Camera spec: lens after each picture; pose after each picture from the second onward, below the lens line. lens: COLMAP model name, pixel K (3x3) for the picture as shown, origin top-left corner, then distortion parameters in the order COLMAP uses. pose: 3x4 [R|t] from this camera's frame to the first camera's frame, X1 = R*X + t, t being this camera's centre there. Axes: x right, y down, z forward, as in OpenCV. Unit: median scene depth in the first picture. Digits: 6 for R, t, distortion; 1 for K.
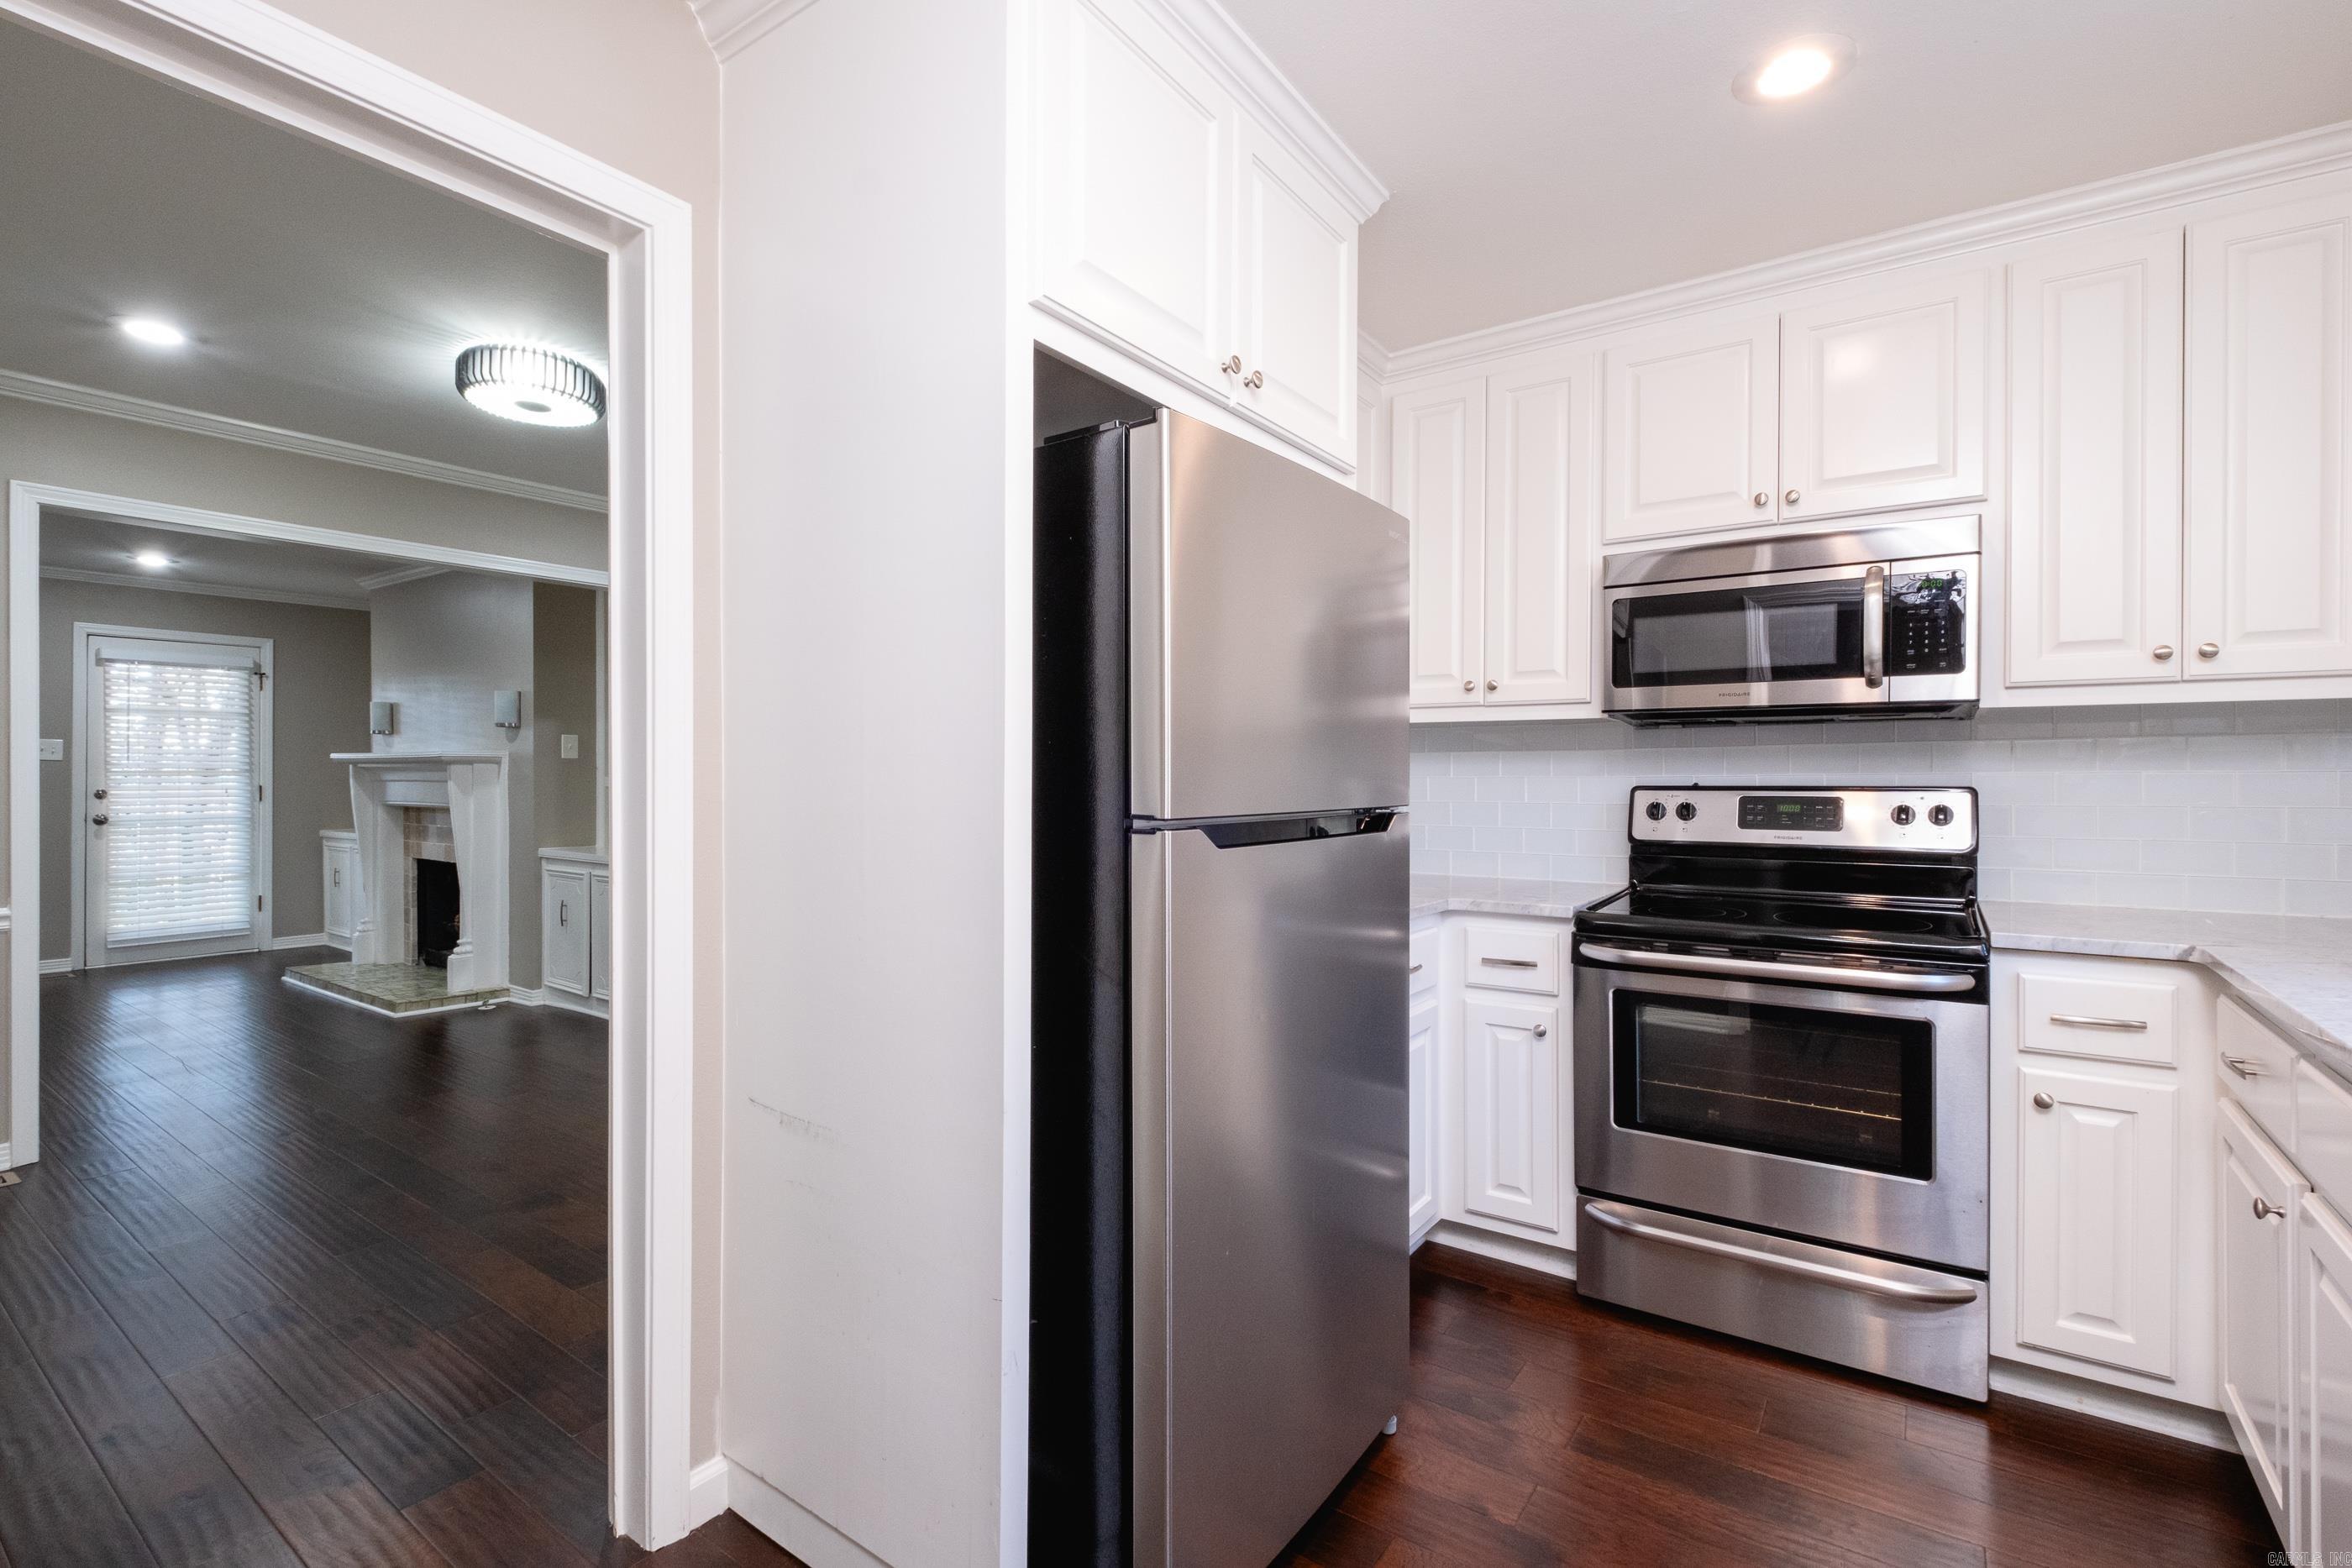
lens RADIAL K [[1021.6, 0, 1164.2], [0, 1021.6, 781.2], [0, 0, 1]] dist [0.004982, -0.003932]
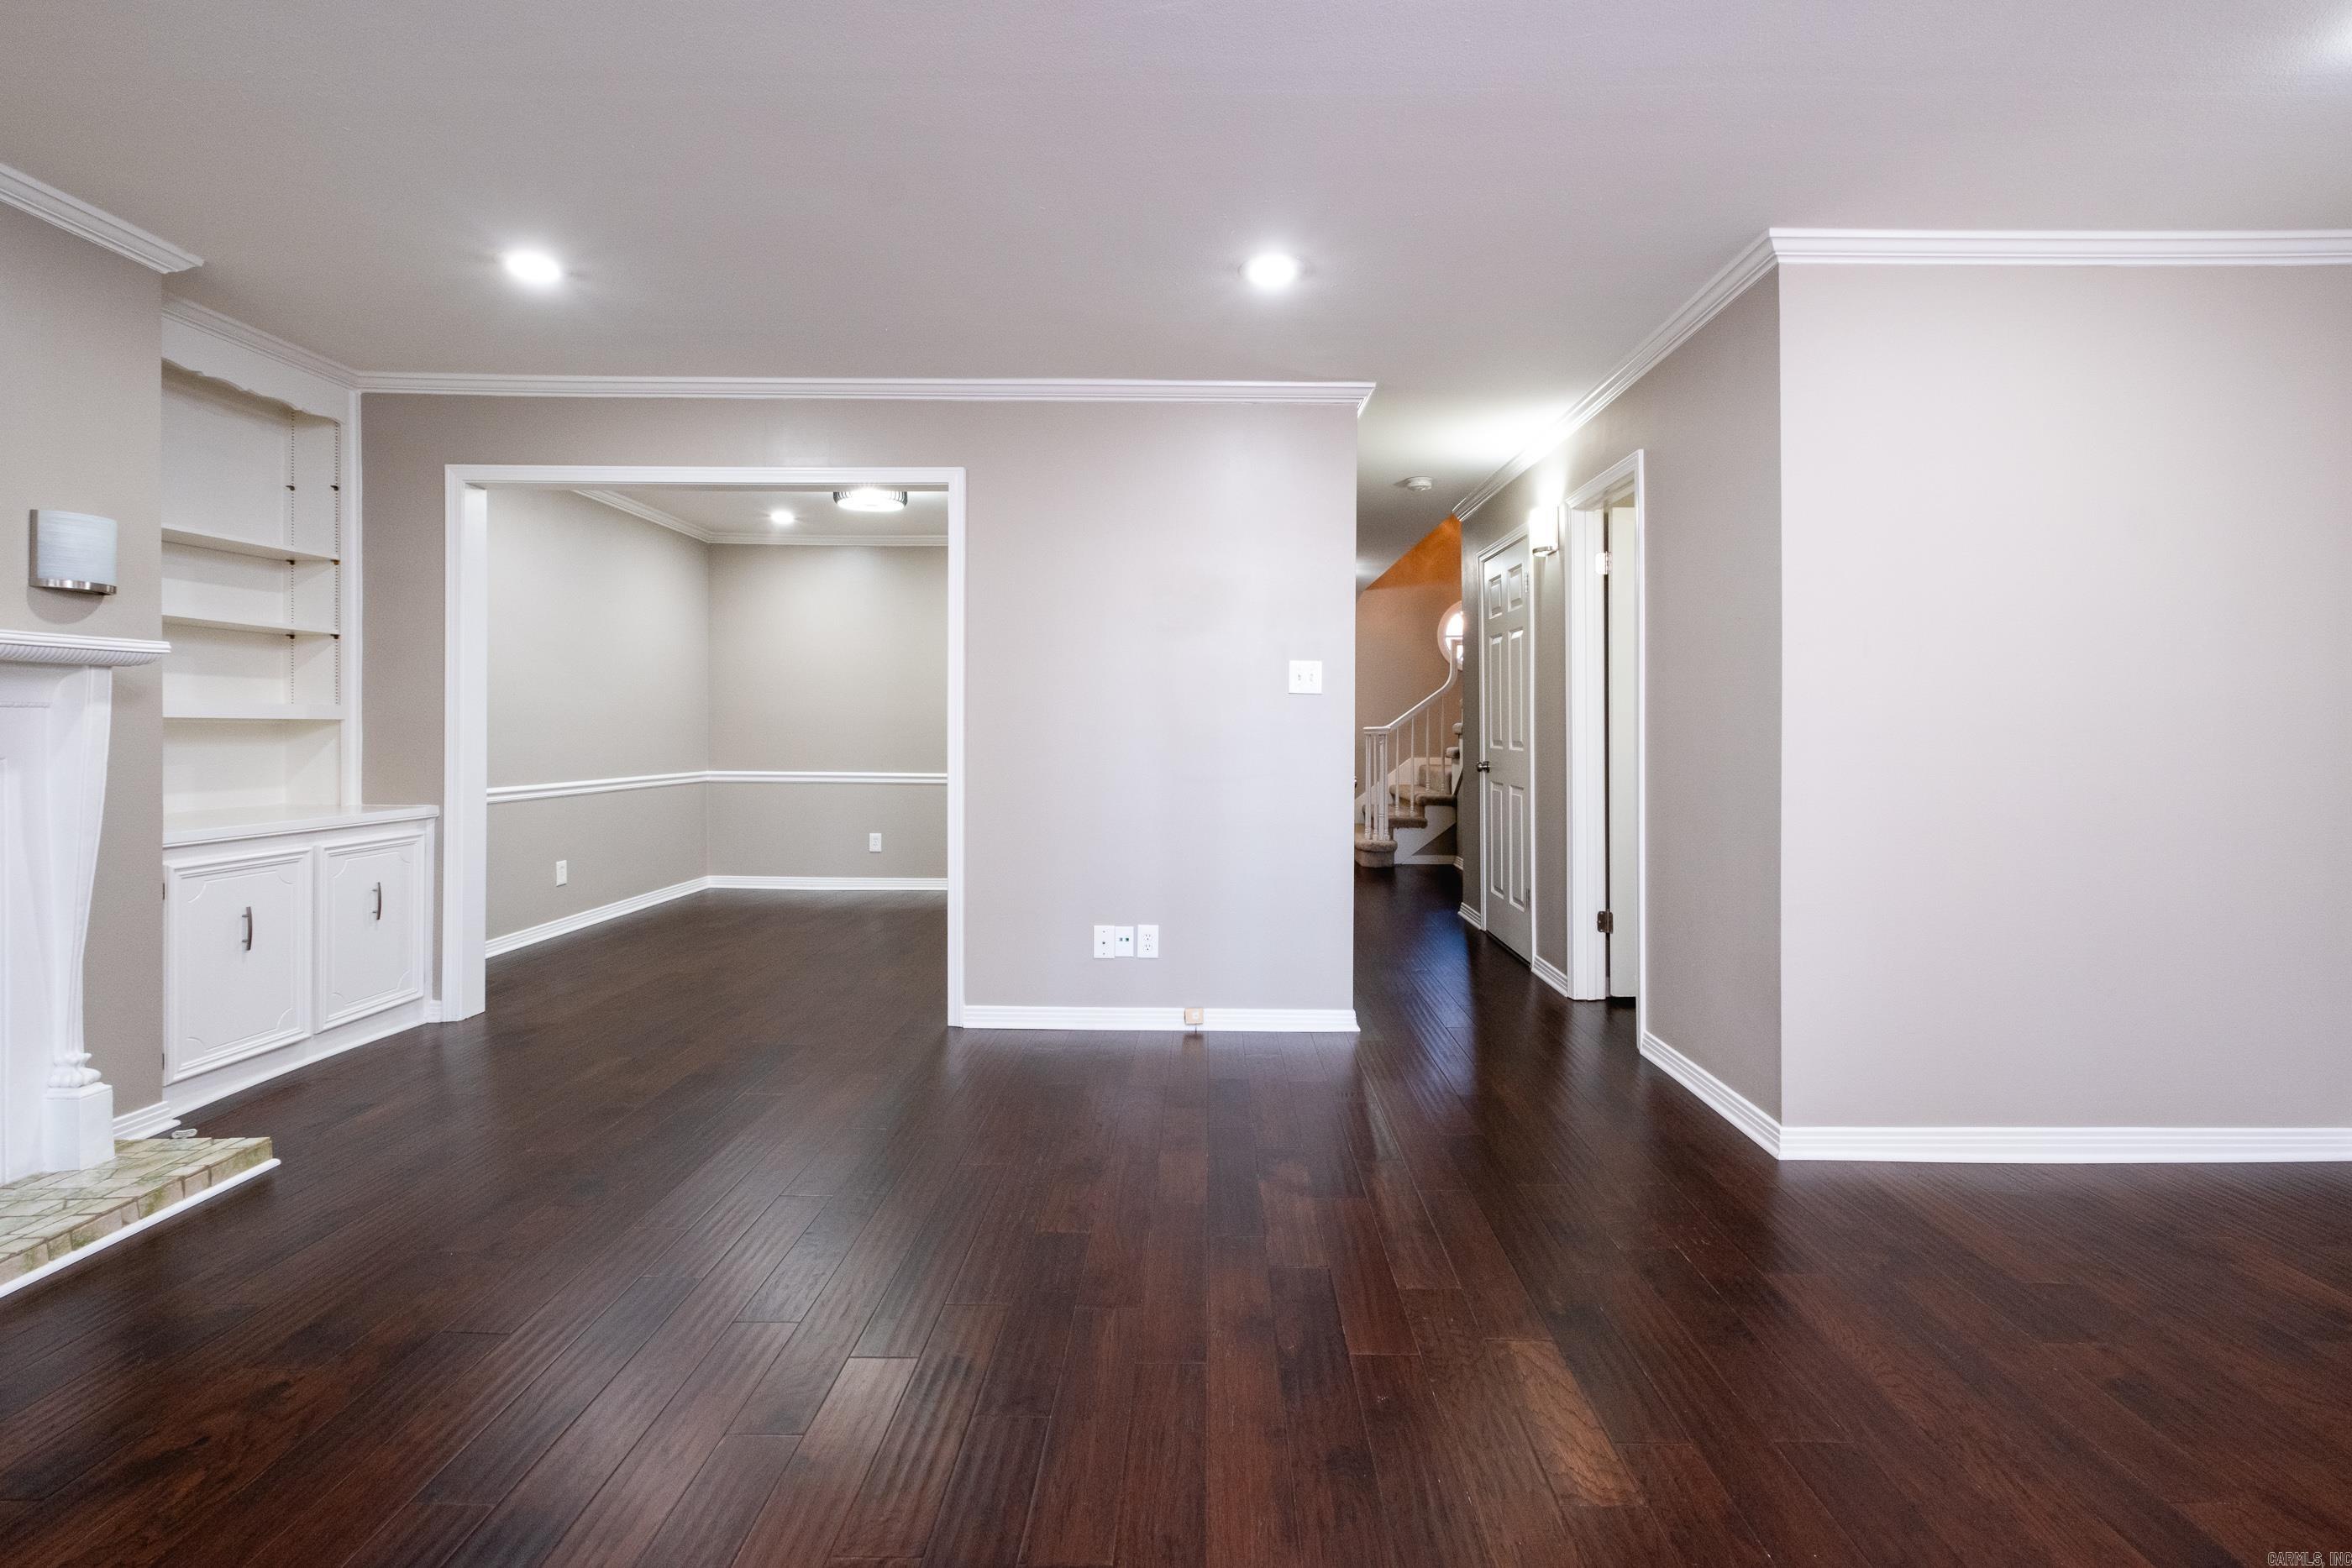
lens RADIAL K [[1021.6, 0, 1203.0], [0, 1021.6, 730.3], [0, 0, 1]] dist [0.004982, -0.003932]
pose [[-0.558288, -0.010555, 0.829580, -1.168015], [-0.004690, 0.999943, 0.009566, 0.004192], [-0.829634, 0.001449, -0.558306, 0.733885]]
